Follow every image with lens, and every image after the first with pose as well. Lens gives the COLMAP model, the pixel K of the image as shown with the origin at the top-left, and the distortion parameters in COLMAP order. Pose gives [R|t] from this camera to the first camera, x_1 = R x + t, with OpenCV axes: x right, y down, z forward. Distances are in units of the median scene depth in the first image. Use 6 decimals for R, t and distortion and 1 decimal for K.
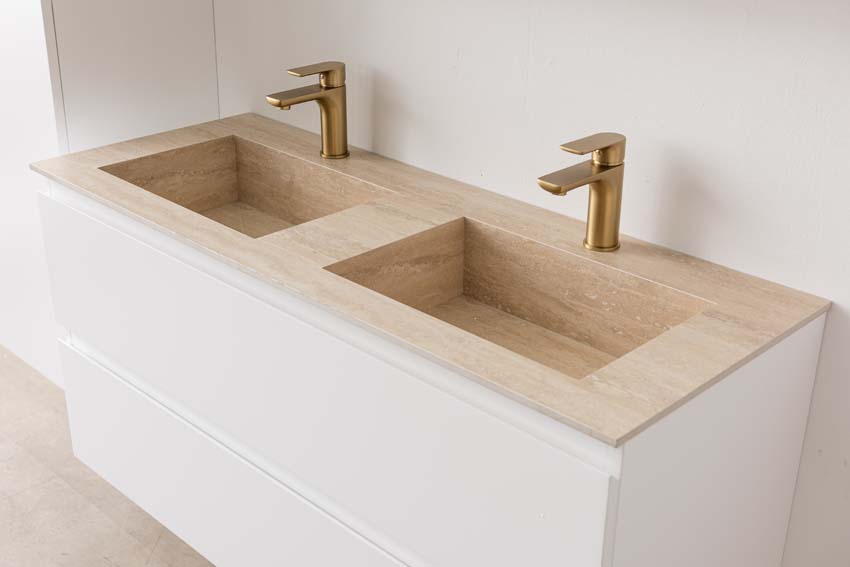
lens RADIAL K [[1100.9, 0, 425.0], [0, 1100.9, 283.5], [0, 0, 1]] dist [-0.005579, -0.010581]
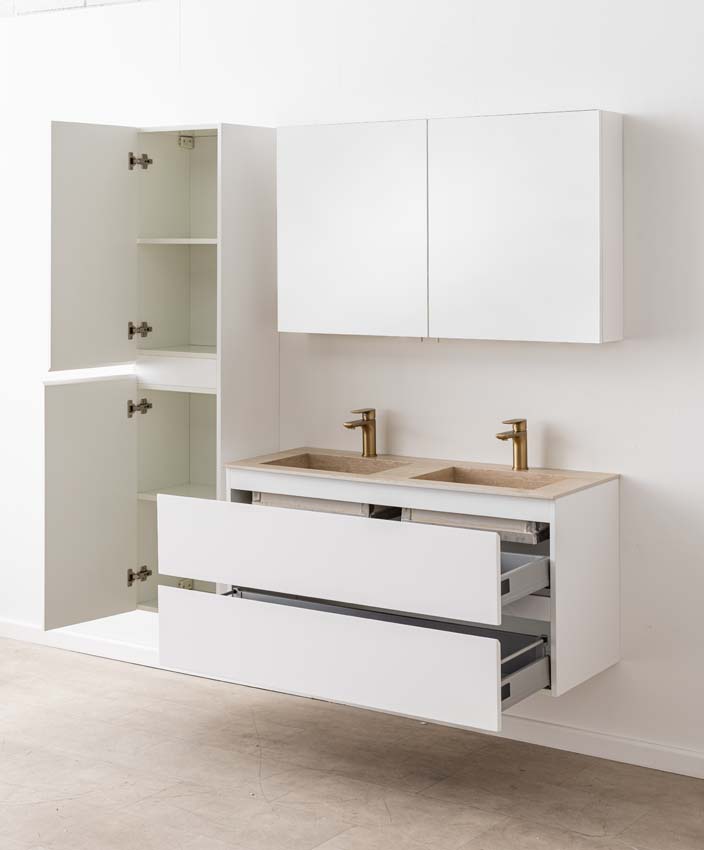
lens RADIAL K [[1507.8, 0, 352.0], [0, 1507.8, 425.0], [0, 0, 1]] dist [-0.011582, -0.021841]
pose [[0.981720, -0.038917, 0.186310, -0.627041], [0.093519, 0.951191, -0.294092, 0.632964], [-0.165771, 0.306140, 0.937442, -1.558653]]
